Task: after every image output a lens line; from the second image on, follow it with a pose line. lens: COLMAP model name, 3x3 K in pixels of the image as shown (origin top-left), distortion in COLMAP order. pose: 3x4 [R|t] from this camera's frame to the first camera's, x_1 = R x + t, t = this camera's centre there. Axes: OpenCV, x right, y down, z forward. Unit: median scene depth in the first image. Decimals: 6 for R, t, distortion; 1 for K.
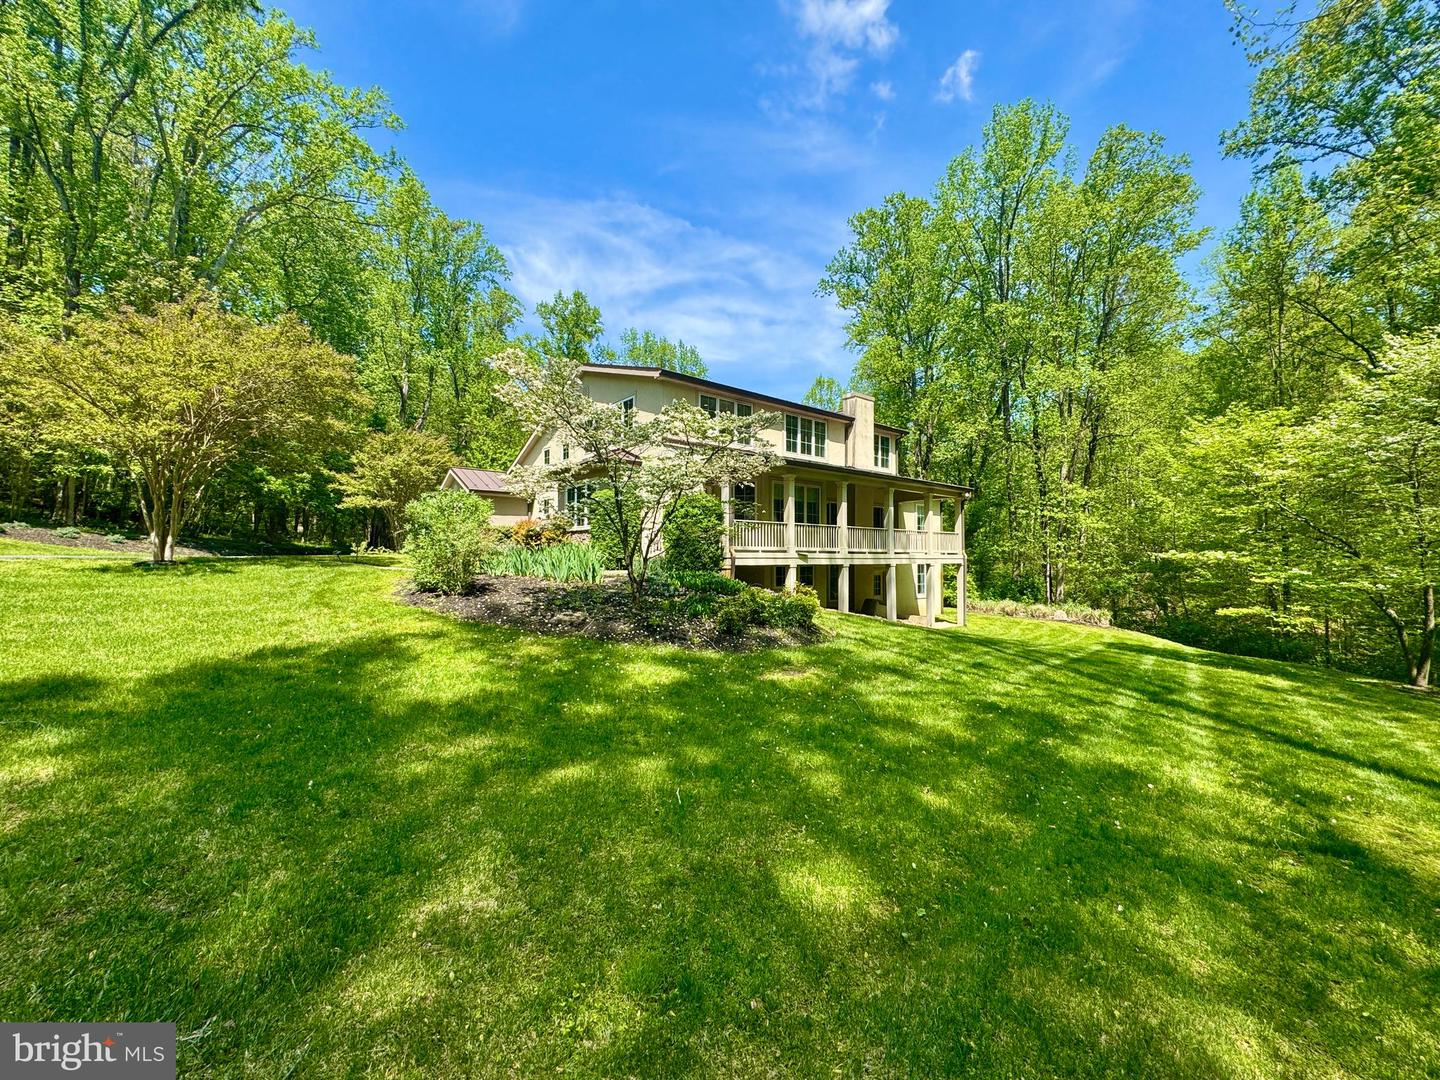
lens RADIAL K [[573.3, 0, 711.2], [0, 573.3, 533.9], [0, 0, 1]] dist [-0.014477, 0.000036]
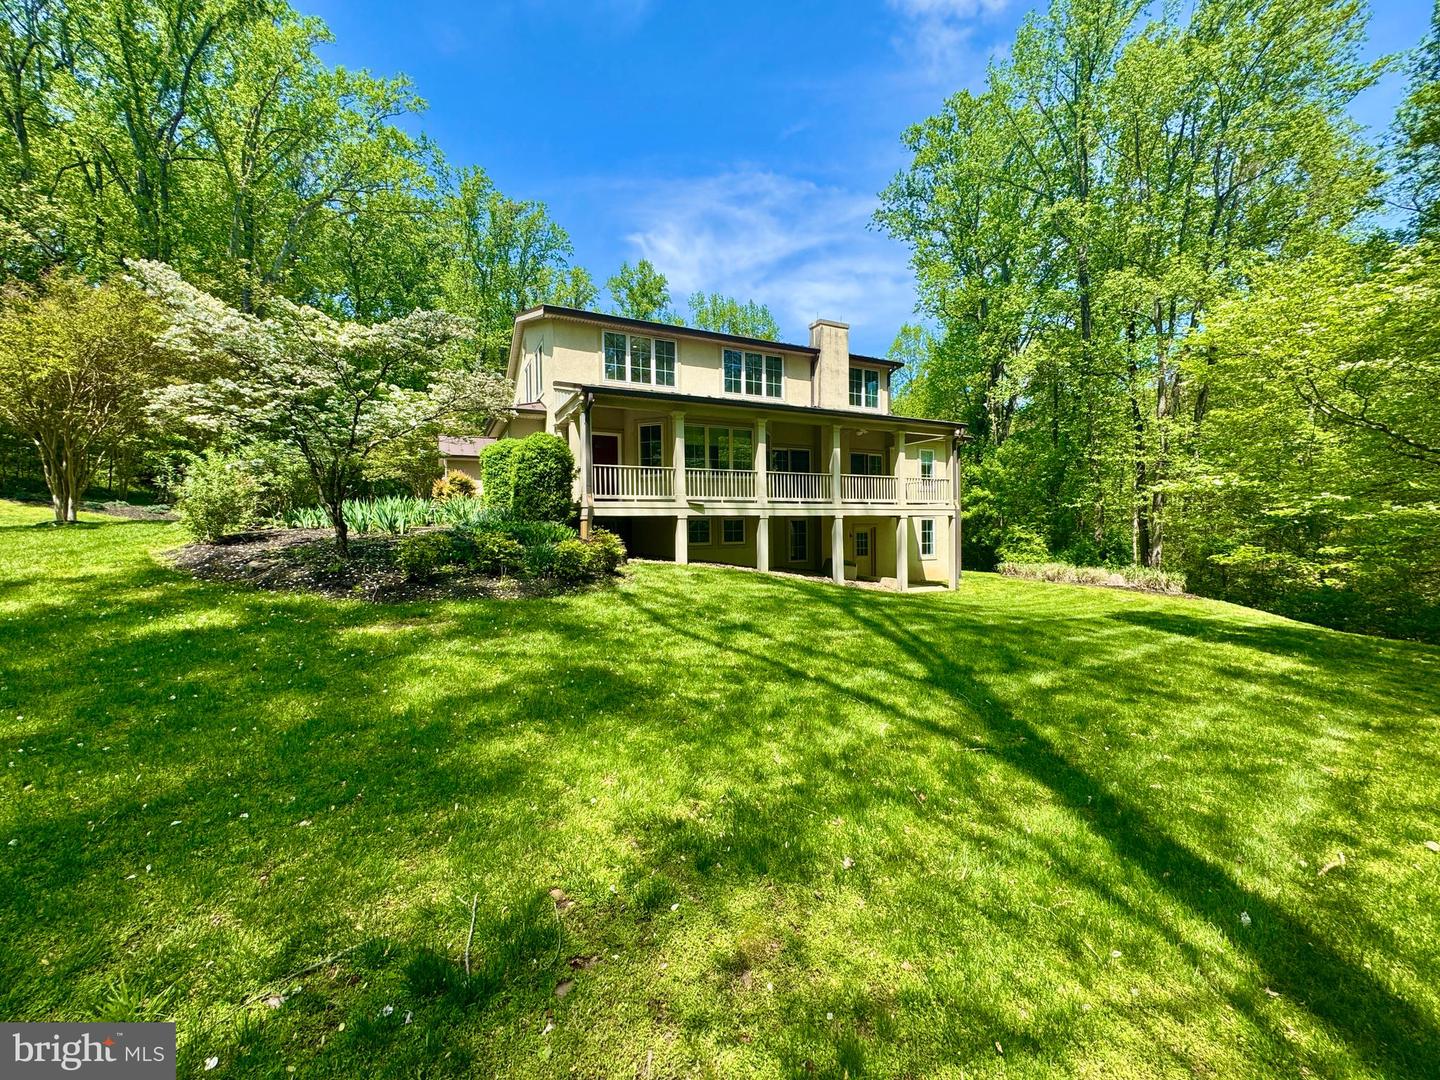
lens RADIAL K [[573.3, 0, 718.8], [0, 573.3, 535.9], [0, 0, 1]] dist [-0.014477, 0.000036]
pose [[0.977074, -0.018372, -0.212108, 0.298419], [0.028361, 0.998622, 0.044147, 0.036938], [0.211005, -0.049150, 0.976249, 0.125540]]
